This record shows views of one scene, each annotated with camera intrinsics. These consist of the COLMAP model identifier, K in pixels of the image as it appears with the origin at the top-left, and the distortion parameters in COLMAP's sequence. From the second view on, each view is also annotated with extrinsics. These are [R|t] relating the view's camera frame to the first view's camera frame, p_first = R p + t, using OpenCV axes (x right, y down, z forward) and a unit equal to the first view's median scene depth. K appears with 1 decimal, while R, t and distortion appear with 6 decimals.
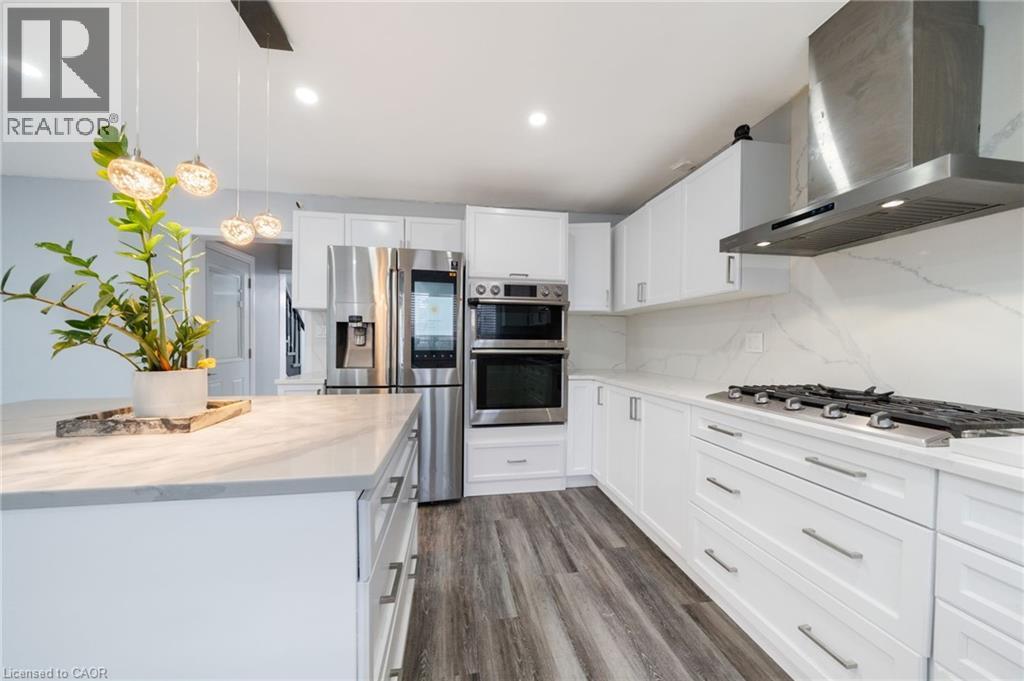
lens RADIAL K [[348.4, 0, 510.2], [0, 348.4, 340.6], [0, 0, 1]] dist [-0.002867, -0.000136]
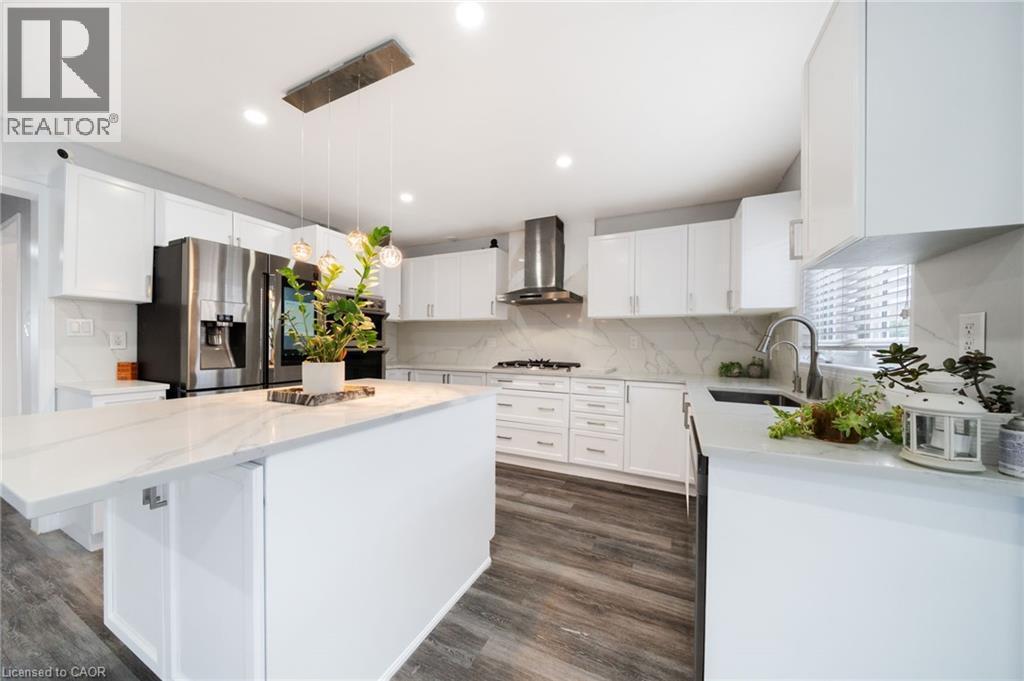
lens RADIAL K [[348.4, 0, 500.9], [0, 348.4, 342.6], [0, 0, 1]] dist [-0.002867, -0.000136]
pose [[0.596798, 0.000478, 0.802391, -0.741215], [-0.011813, 0.999897, 0.008191, -0.009999], [-0.802304, -0.014367, 0.596742, -0.214505]]
